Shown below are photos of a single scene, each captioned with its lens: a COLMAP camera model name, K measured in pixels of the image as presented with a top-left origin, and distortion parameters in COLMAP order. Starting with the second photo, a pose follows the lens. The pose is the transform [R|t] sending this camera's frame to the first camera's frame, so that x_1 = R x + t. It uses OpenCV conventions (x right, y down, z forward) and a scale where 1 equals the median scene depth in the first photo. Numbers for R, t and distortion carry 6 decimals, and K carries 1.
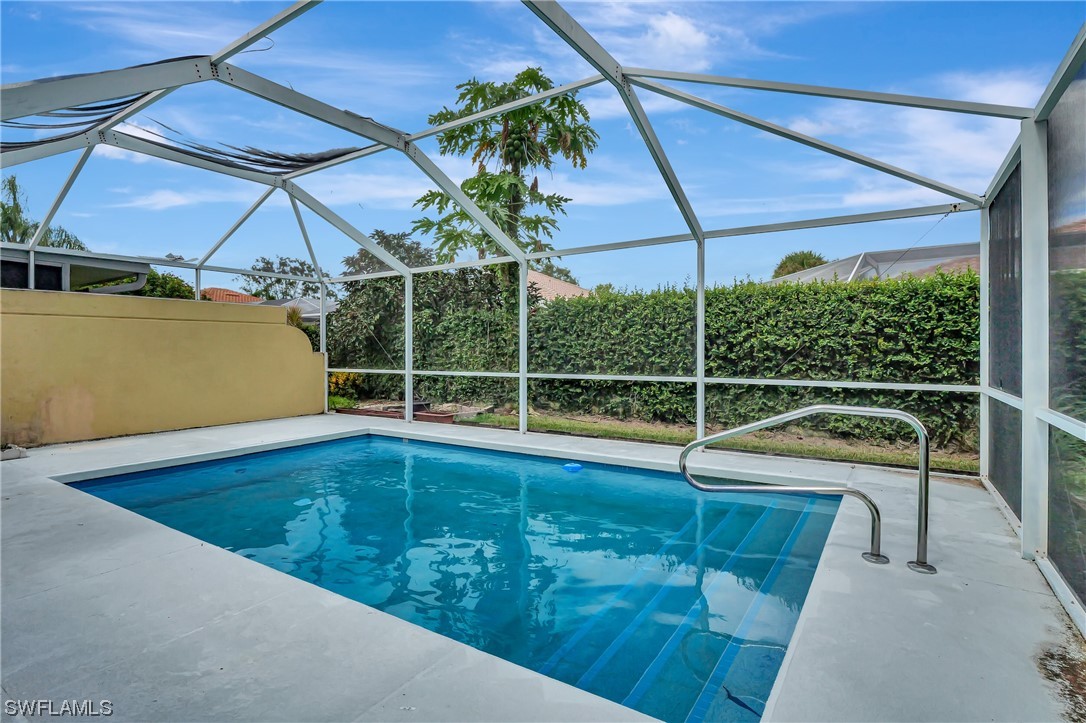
lens RADIAL K [[534.2, 0, 541.6], [0, 534.2, 358.9], [0, 0, 1]] dist [-0.001775, 0.000032]
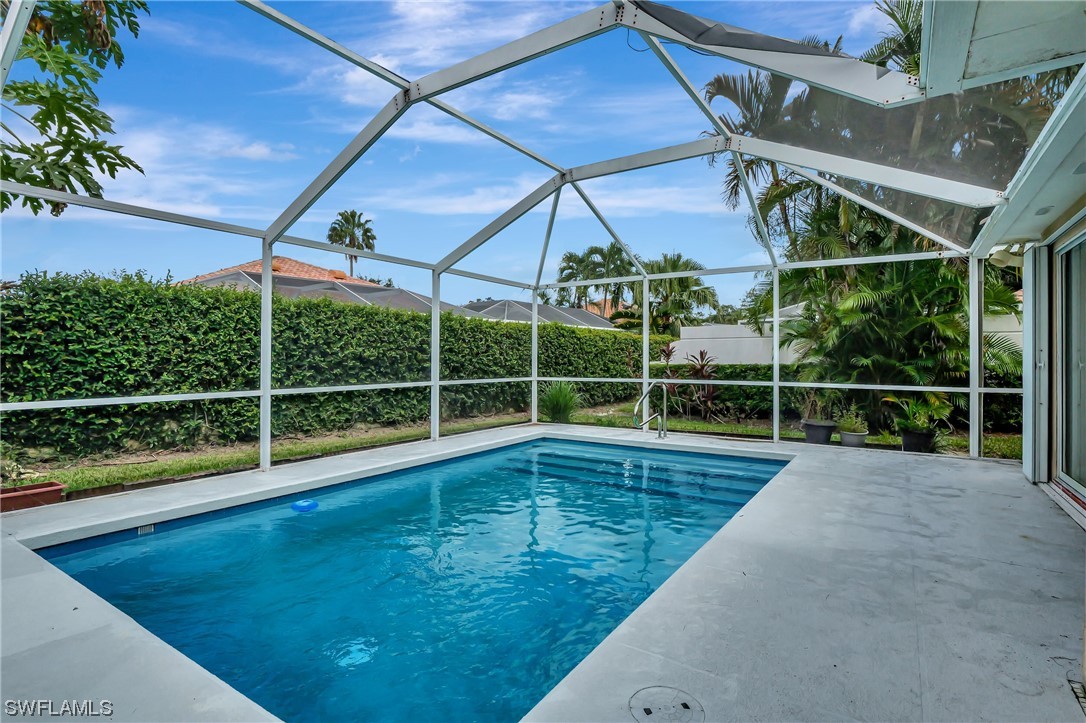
lens RADIAL K [[534.2, 0, 547.4], [0, 534.2, 362.3], [0, 0, 1]] dist [-0.001775, 0.000032]
pose [[0.011566, -0.001005, 0.999933, -0.728496], [0.022697, 0.999742, 0.000742, -0.002243], [-0.999675, 0.022687, 0.011586, 0.563704]]
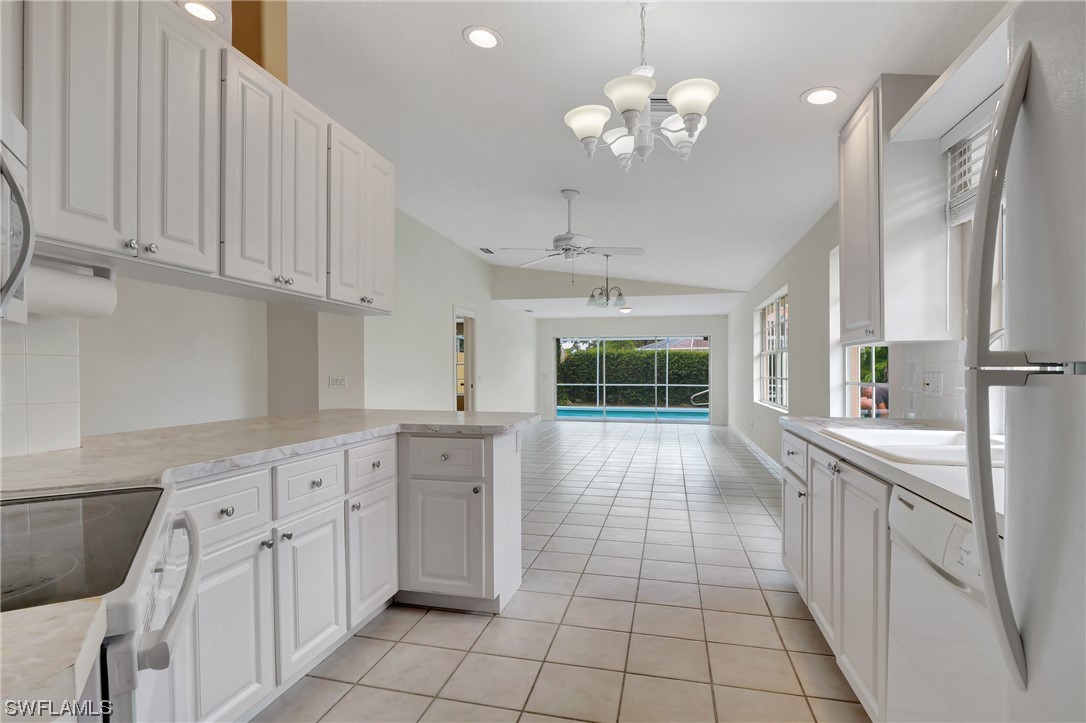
lens RADIAL K [[534.2, 0, 545.9], [0, 534.2, 364.5], [0, 0, 1]] dist [-0.001775, 0.000032]
pose [[0.938528, 0.000551, 0.345204, -1.106897], [0.006308, 0.999804, -0.018746, -0.023009], [-0.345146, 0.019771, 0.938341, -1.287990]]
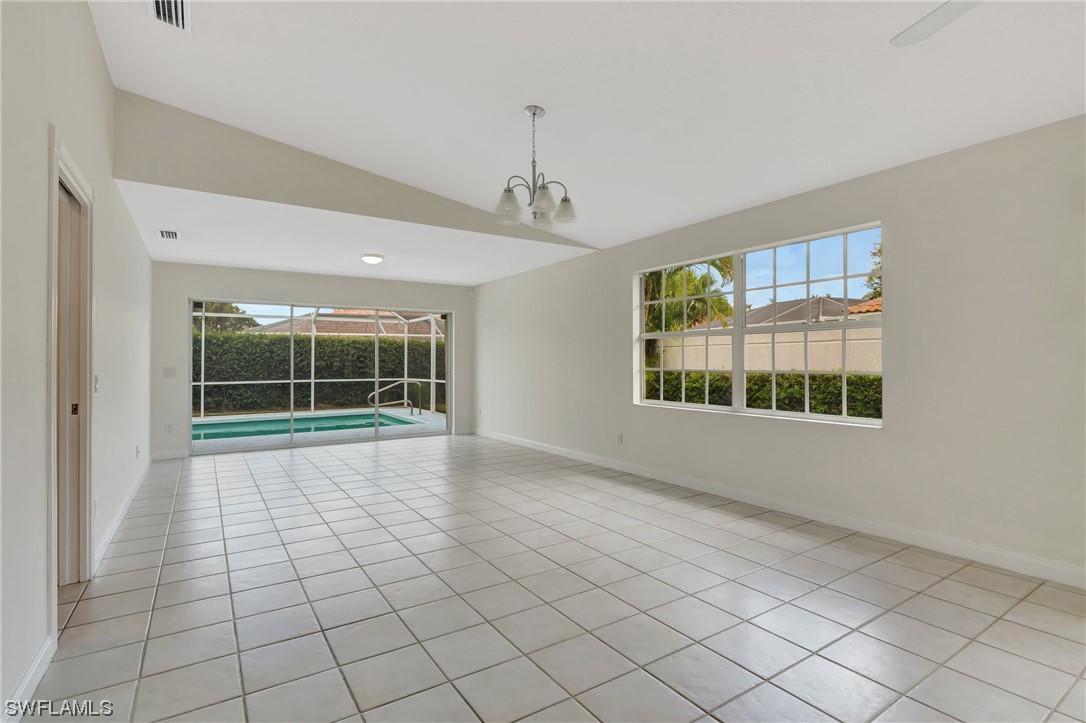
lens RADIAL K [[534.2, 0, 540.0], [0, 534.2, 361.4], [0, 0, 1]] dist [-0.001775, 0.000032]
pose [[0.415698, -0.004457, 0.909492, -1.075382], [0.012975, 0.999915, -0.001031, -0.026461], [-0.909410, 0.012229, 0.415721, -0.659245]]
